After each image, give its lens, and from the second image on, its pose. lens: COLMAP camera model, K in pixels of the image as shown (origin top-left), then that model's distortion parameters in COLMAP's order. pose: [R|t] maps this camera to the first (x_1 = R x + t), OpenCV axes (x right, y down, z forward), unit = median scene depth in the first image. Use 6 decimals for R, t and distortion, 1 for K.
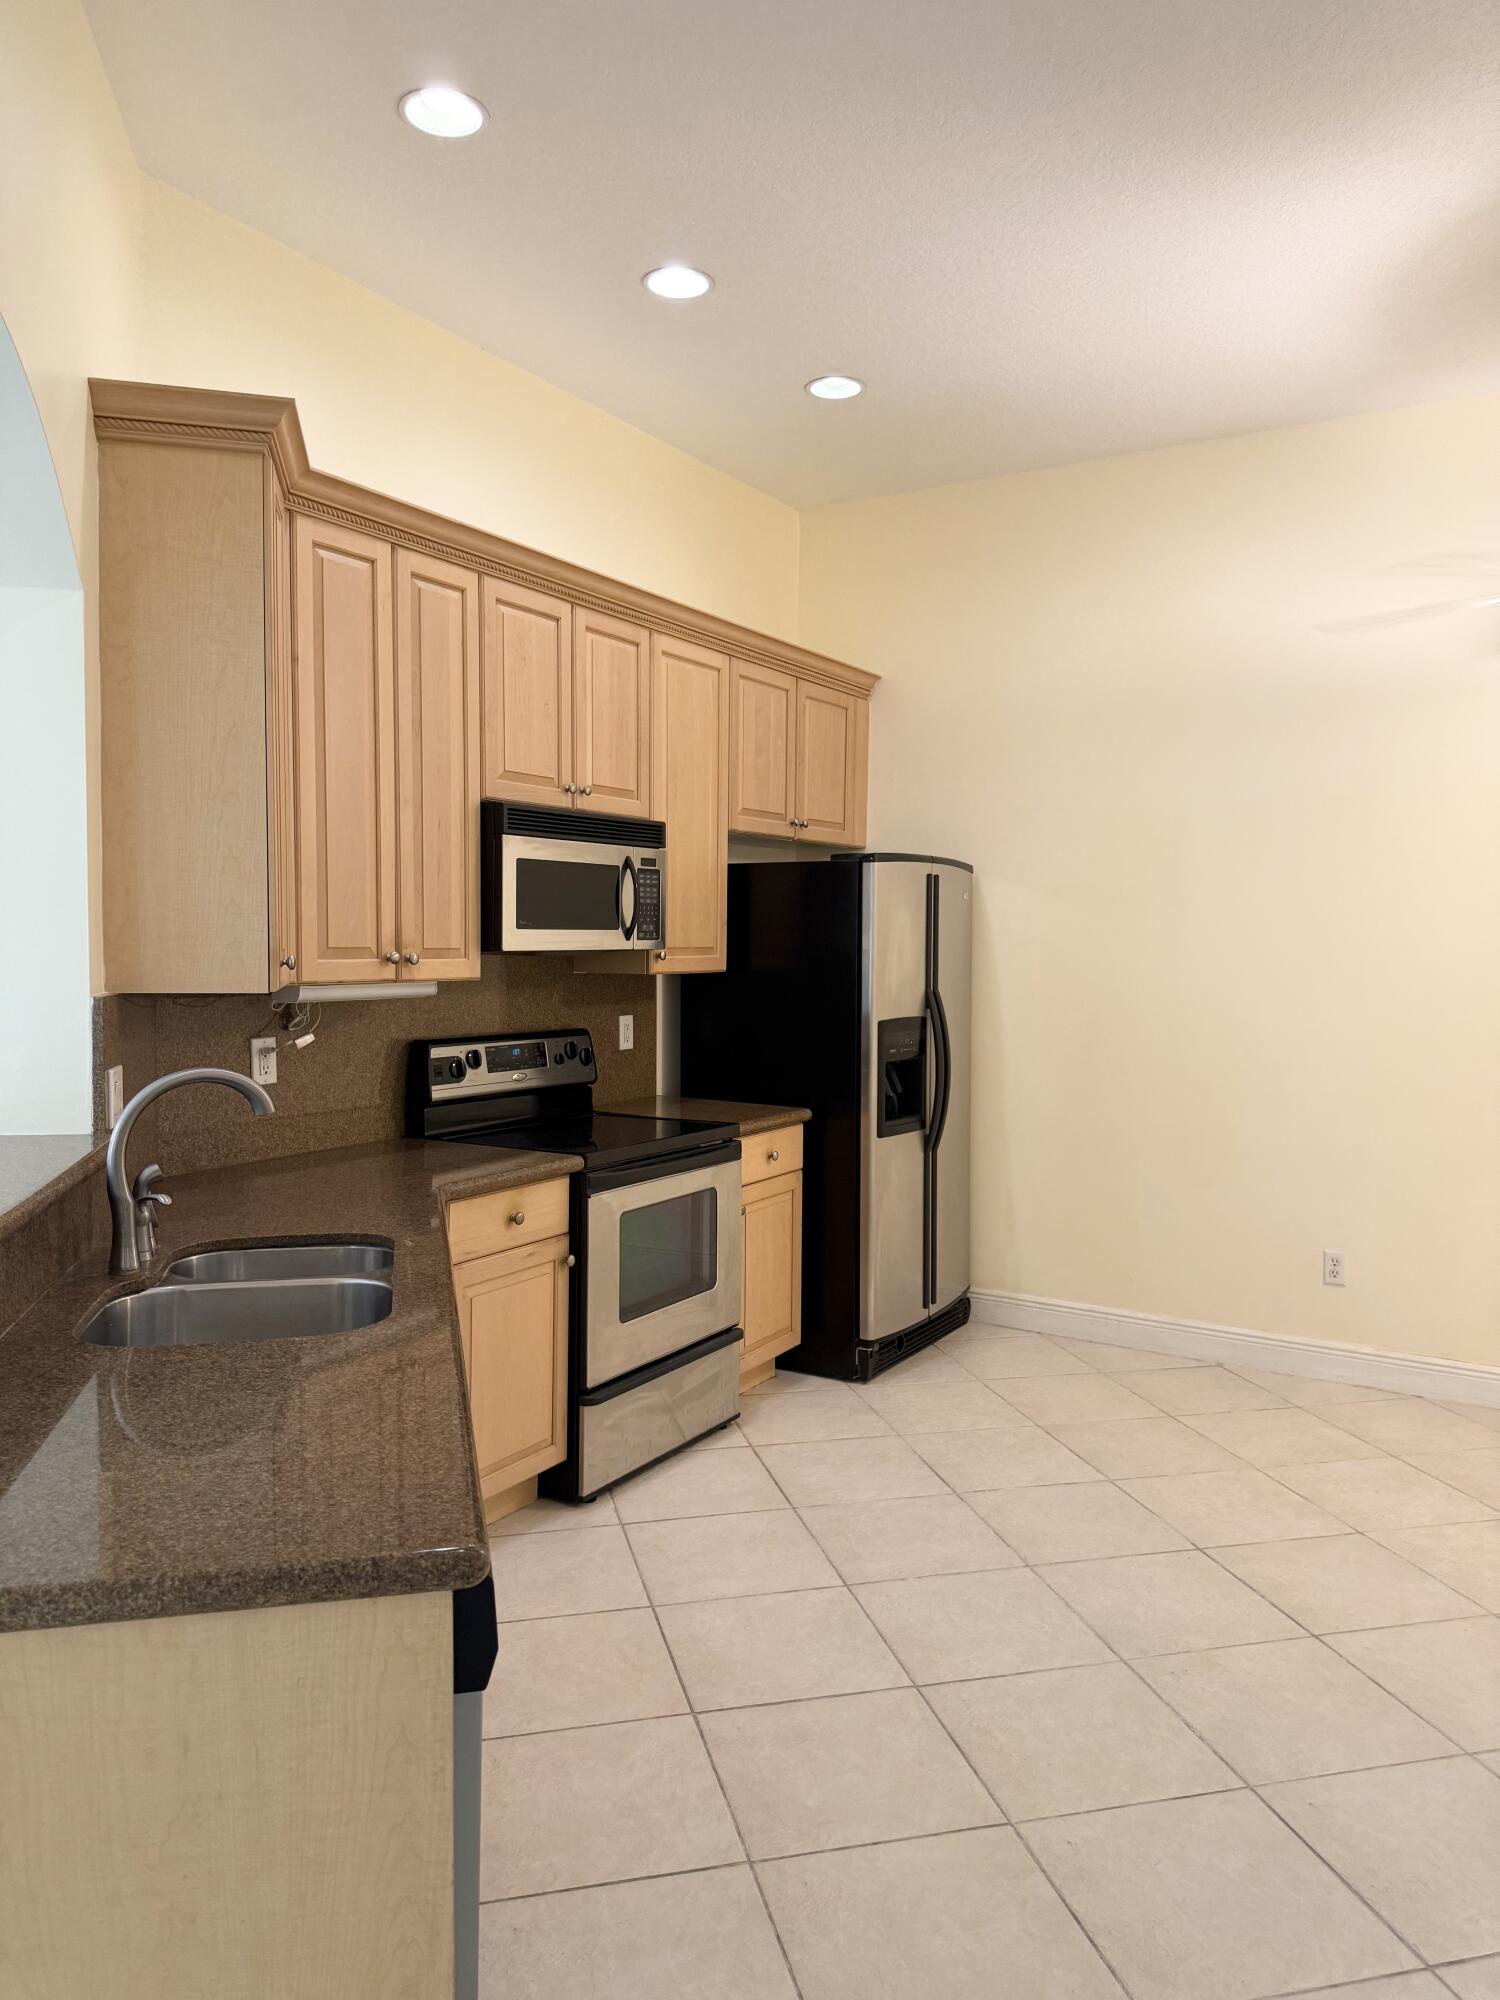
lens RADIAL K [[1445.5, 0, 750.0], [0, 1445.5, 1000.0], [0, 0, 1]] dist [0.073444, -0.196546]
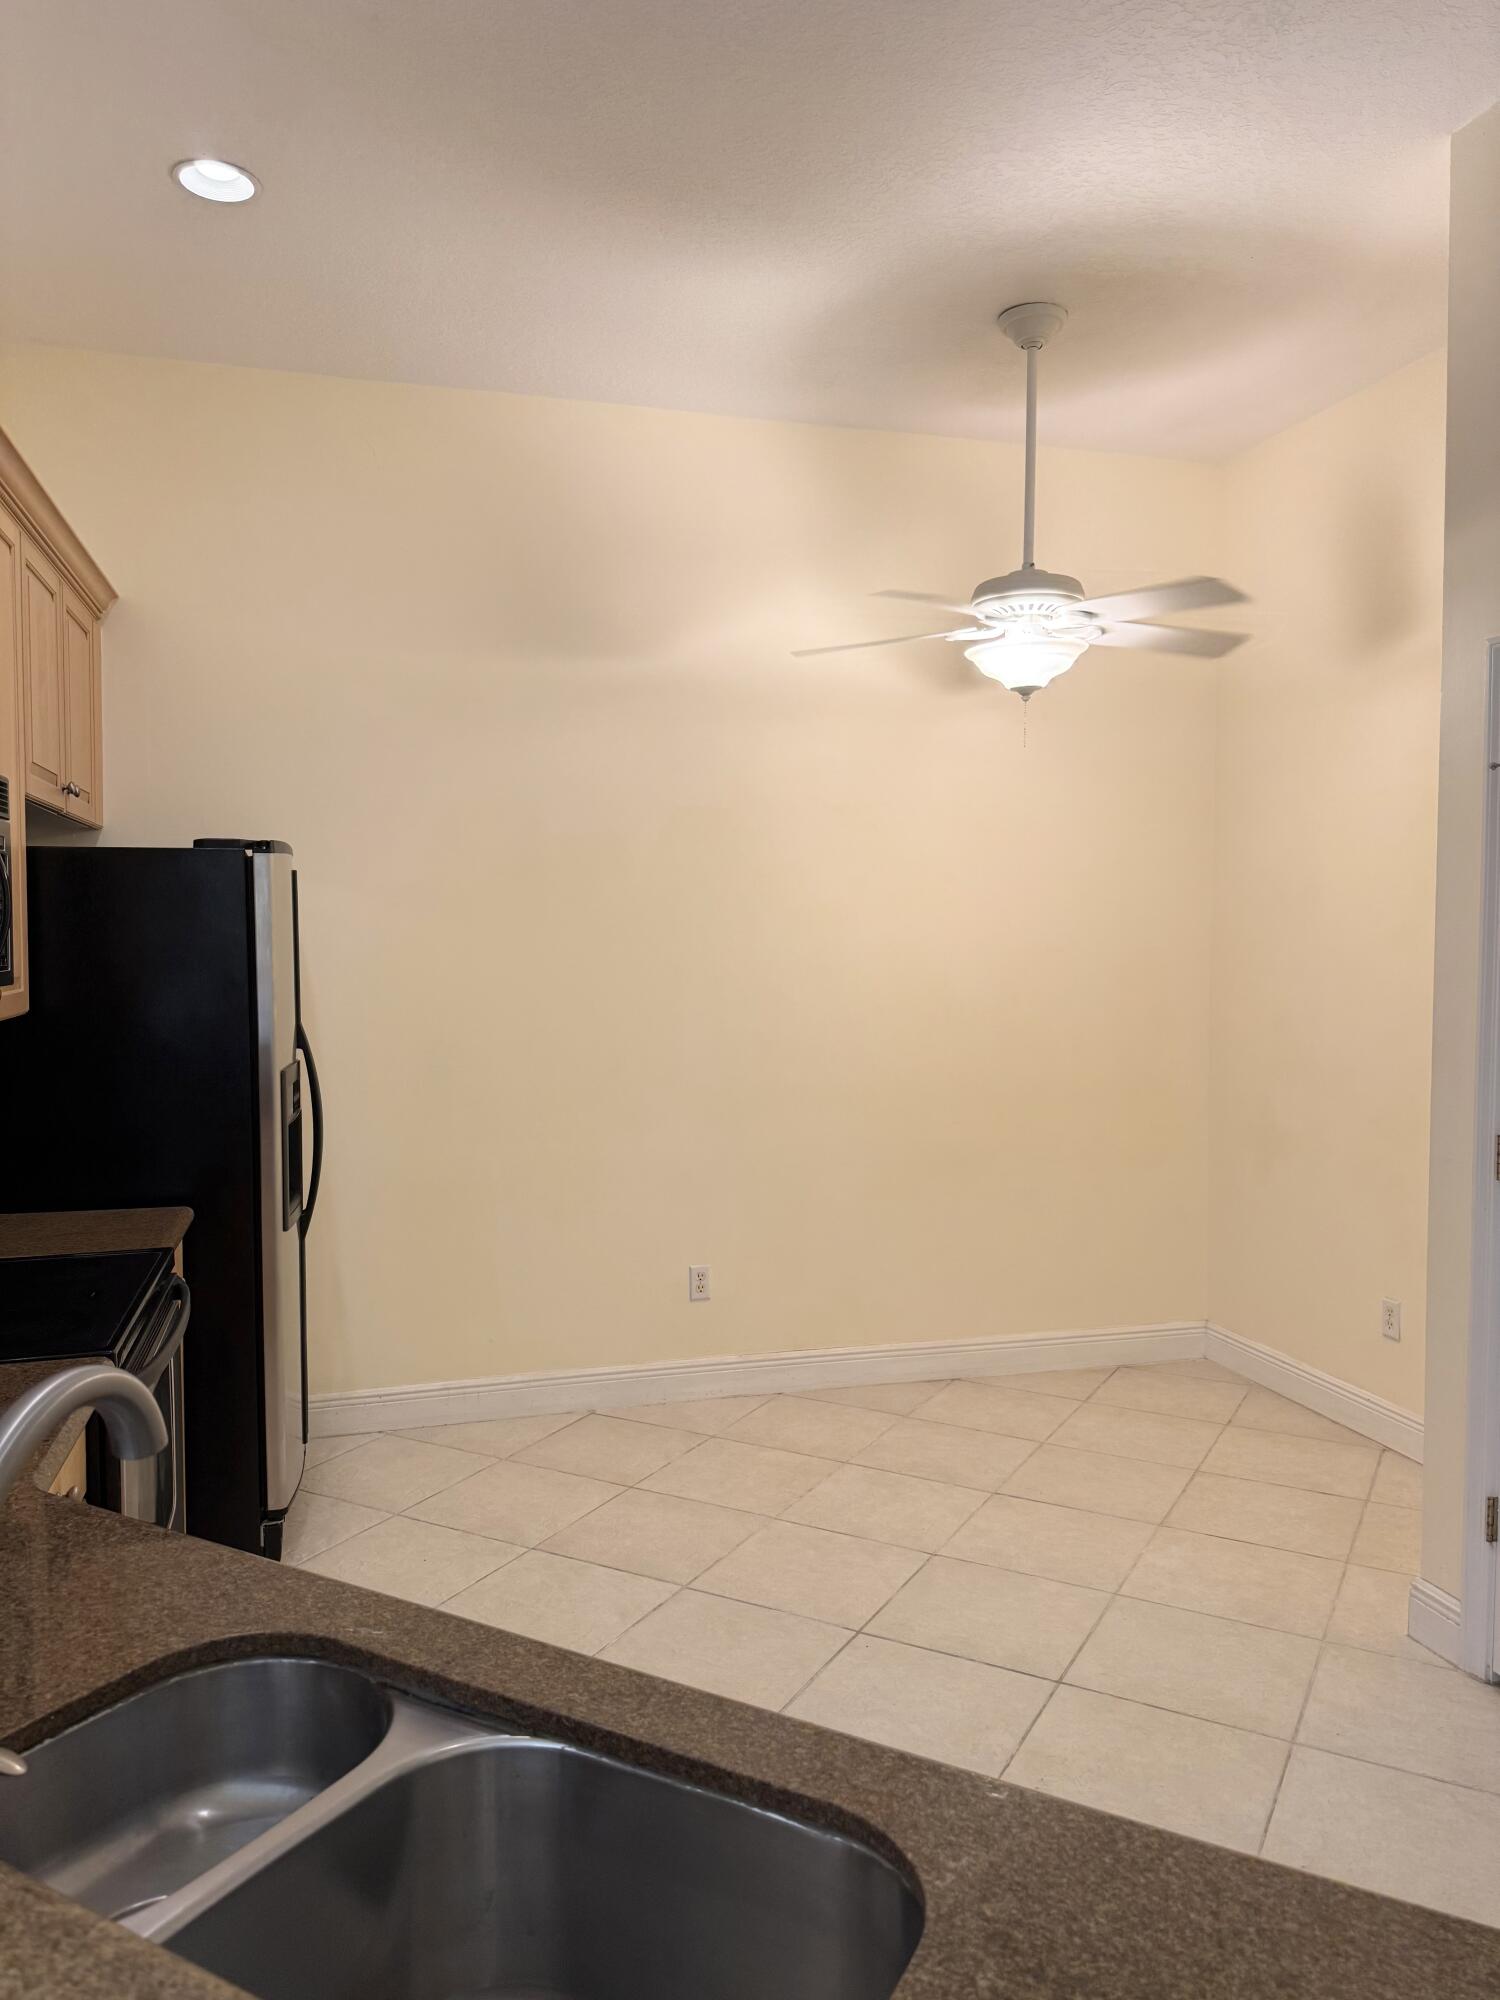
lens RADIAL K [[1445.5, 0, 750.0], [0, 1445.5, 1000.0], [0, 0, 1]] dist [0.073444, -0.196546]
pose [[0.664006, -0.052012, 0.745916, -0.289631], [0.040779, 0.998612, 0.033332, -0.035645], [-0.746614, 0.008285, 0.665206, 0.328914]]
